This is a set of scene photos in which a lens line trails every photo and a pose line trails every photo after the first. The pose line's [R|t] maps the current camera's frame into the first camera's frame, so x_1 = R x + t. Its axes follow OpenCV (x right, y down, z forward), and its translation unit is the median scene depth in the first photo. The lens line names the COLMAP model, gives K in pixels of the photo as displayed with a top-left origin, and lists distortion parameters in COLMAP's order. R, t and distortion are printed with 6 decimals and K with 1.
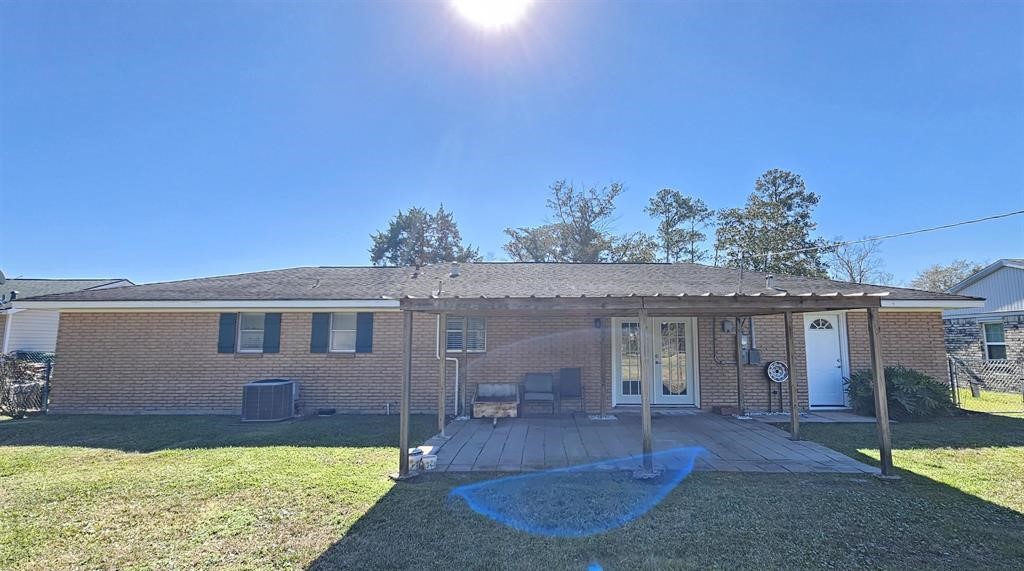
lens RADIAL K [[522.7, 0, 513.1], [0, 522.7, 279.1], [0, 0, 1]] dist [-0.001987, 0.000092]
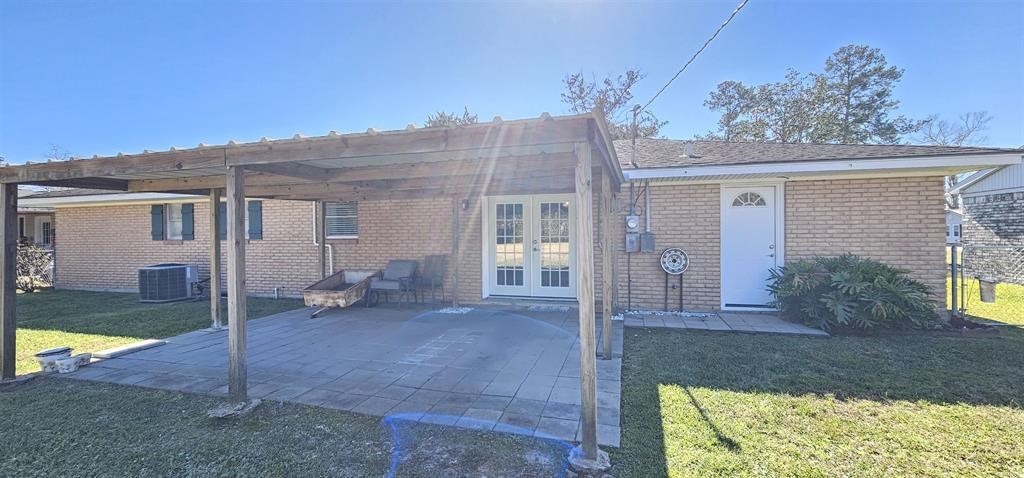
lens RADIAL K [[416.7, 0, 517.6], [0, 416.7, 234.9], [0, 0, 1]] dist [-0.000998, -0.000157]
pose [[0.965763, -0.006818, -0.259338, 0.196076], [0.038394, 0.992403, 0.116888, 0.025095], [0.256570, -0.122843, 0.958687, 0.154712]]
